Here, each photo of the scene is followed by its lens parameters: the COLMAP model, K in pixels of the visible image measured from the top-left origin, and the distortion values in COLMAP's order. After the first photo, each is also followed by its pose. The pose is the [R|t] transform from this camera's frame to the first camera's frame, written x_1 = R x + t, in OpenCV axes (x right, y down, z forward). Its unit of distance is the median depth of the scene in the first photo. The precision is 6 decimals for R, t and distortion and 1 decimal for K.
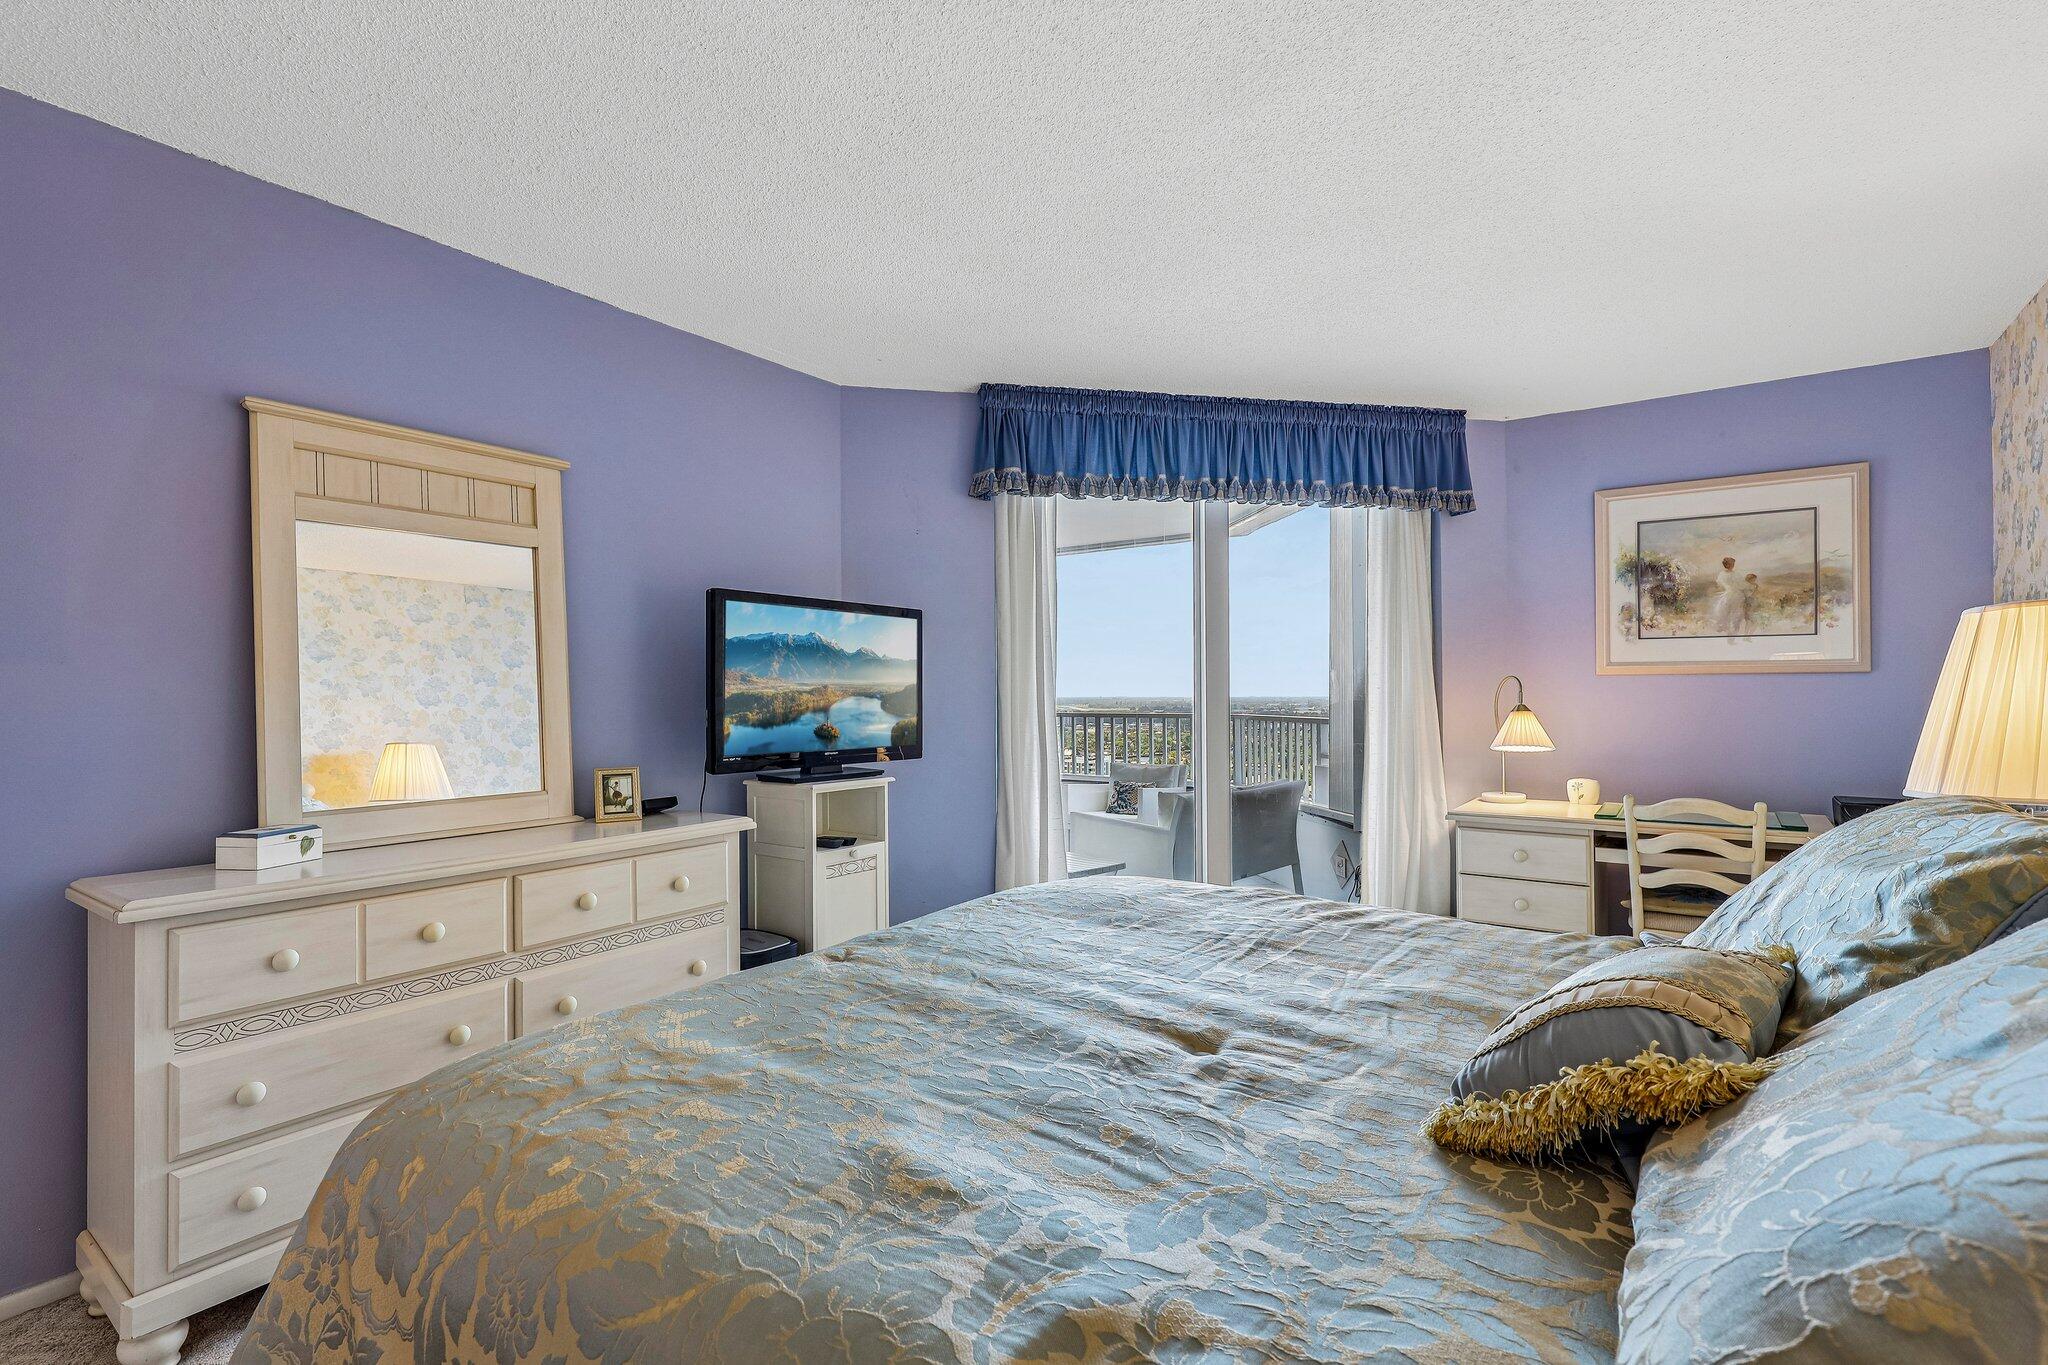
lens RADIAL K [[922.0, 0, 1034.6], [0, 922.0, 690.3], [0, 0, 1]] dist [-0.000148, -0.002537]
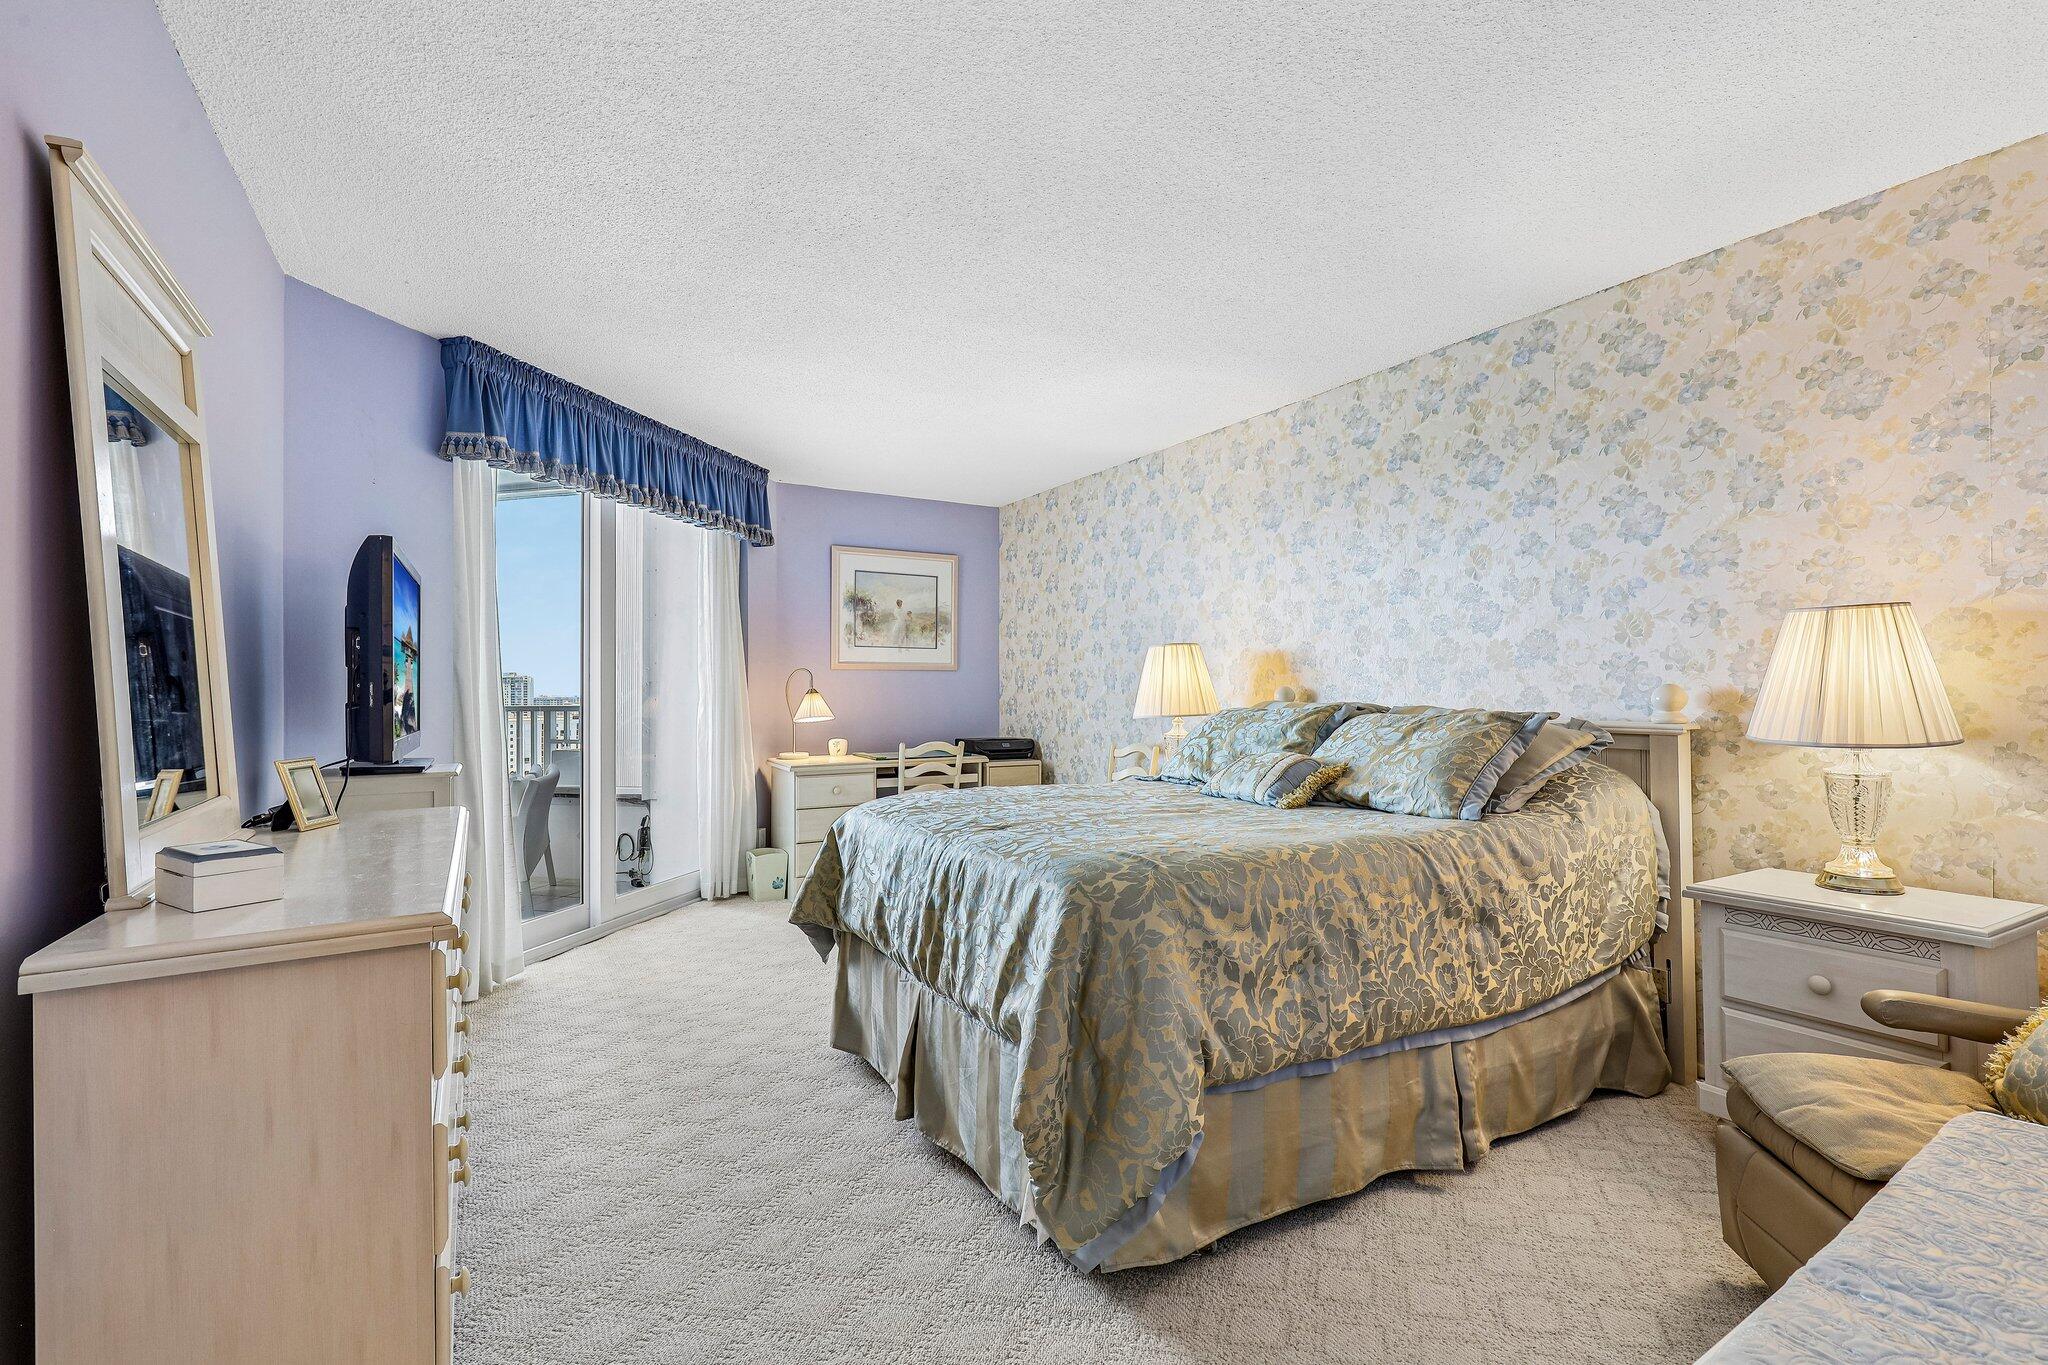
lens RADIAL K [[922.0, 0, 1030.9], [0, 922.0, 691.5], [0, 0, 1]] dist [-0.000148, -0.002537]
pose [[0.408232, -0.000673, 0.912878, -0.661505], [-0.004076, 0.999988, 0.002560, 0.015287], [-0.912869, -0.004766, 0.408225, 0.112025]]
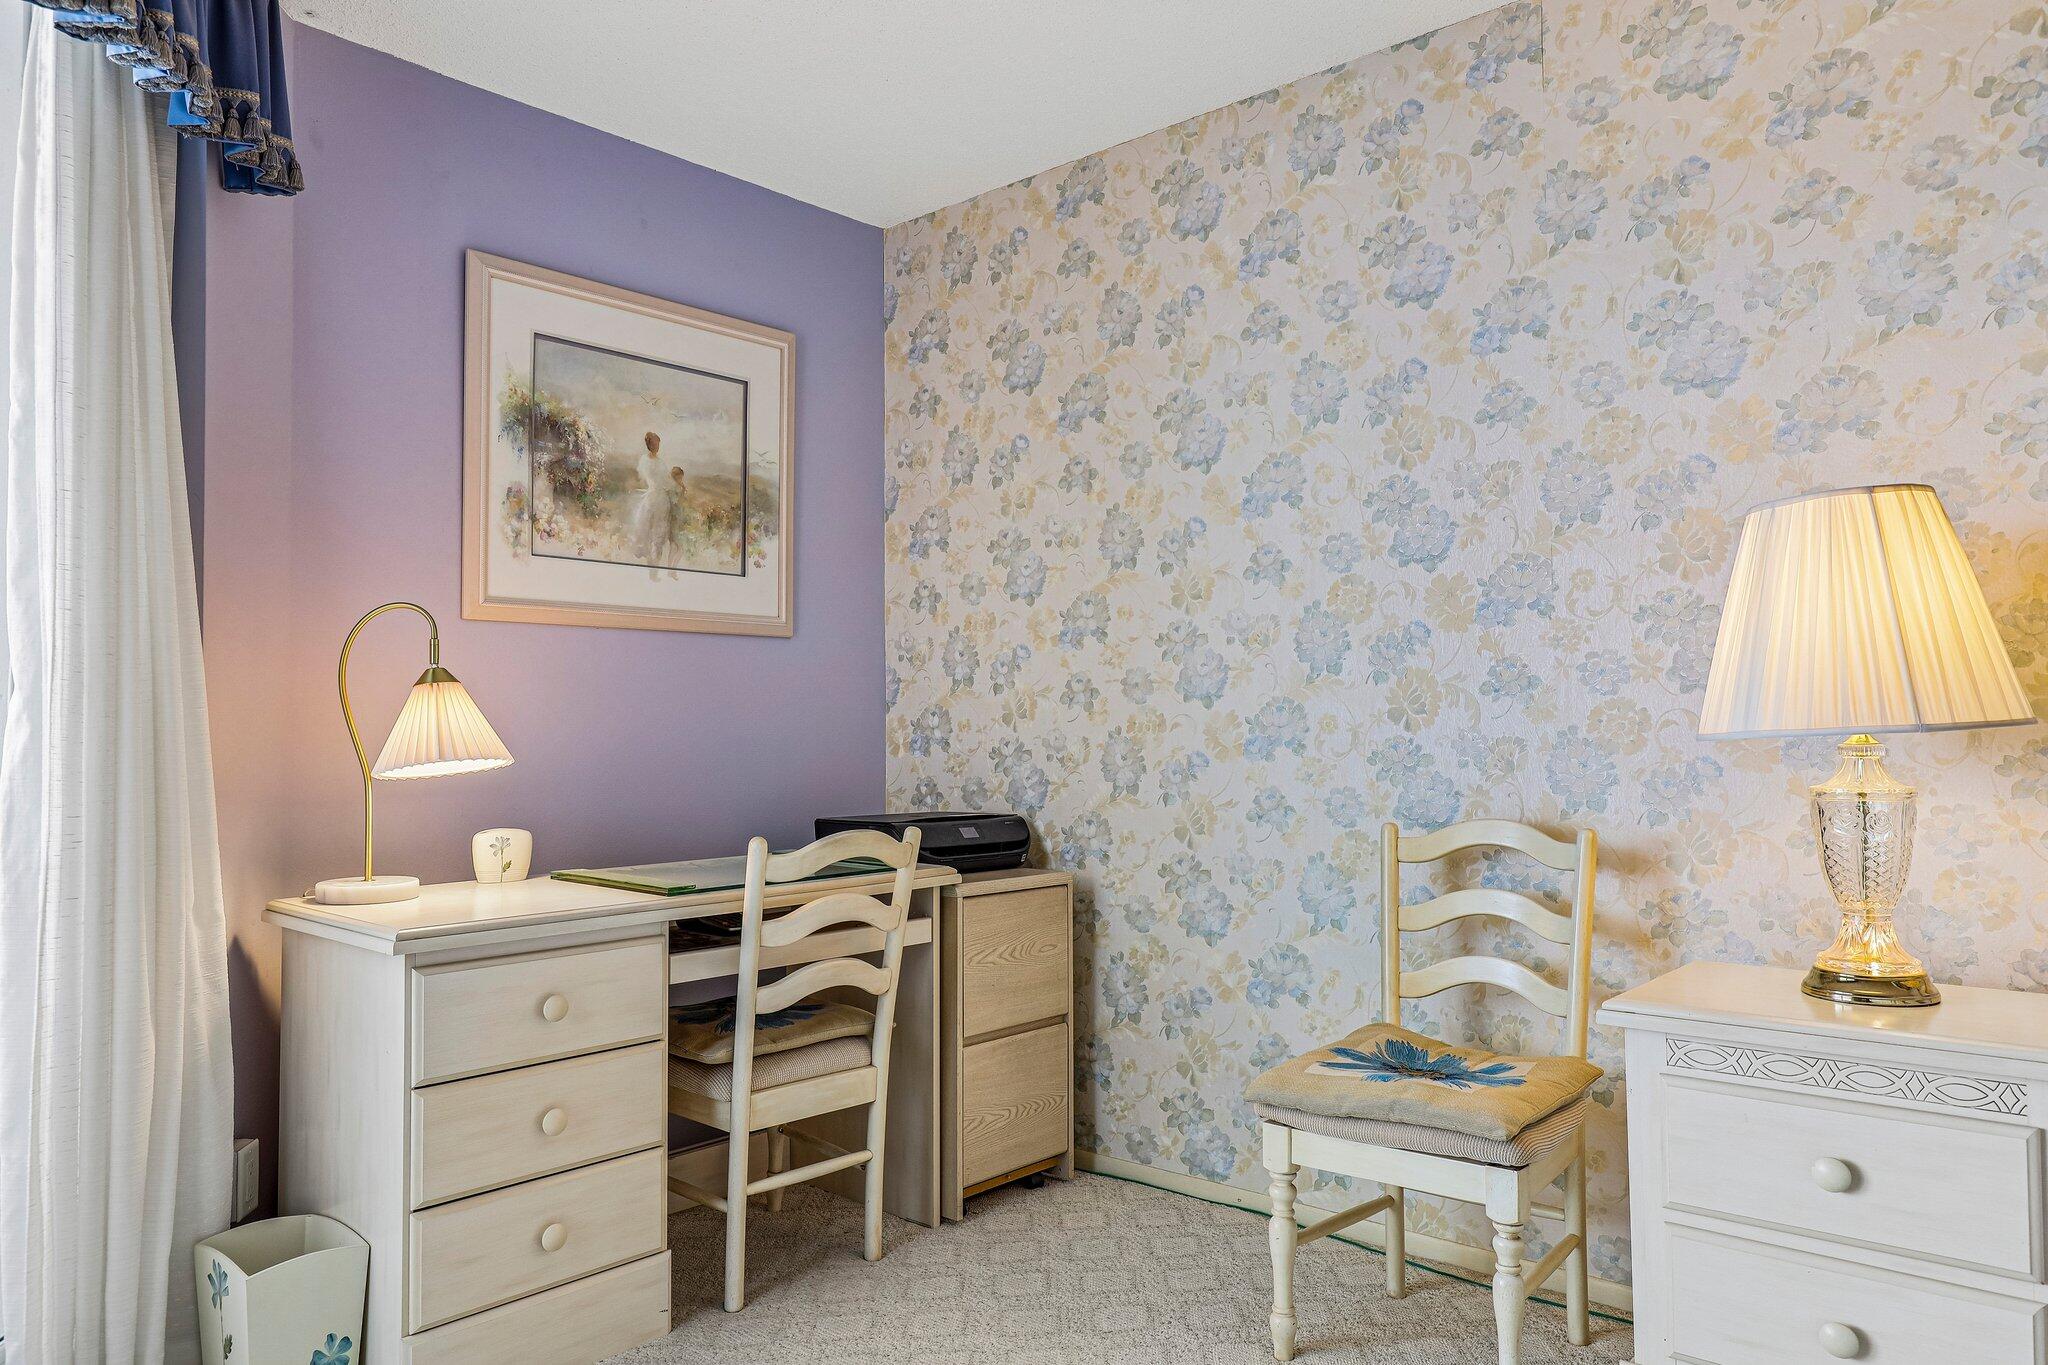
lens RADIAL K [[1406.7, 0, 1018.0], [0, 1406.7, 692.0], [0, 0, 1]] dist [0.003232, -0.002244]
pose [[0.106874, 0.027108, 0.993903, -0.112316], [0.005687, 0.999595, -0.027874, 0.048144], [-0.994256, 0.008631, 0.106677, 0.678027]]
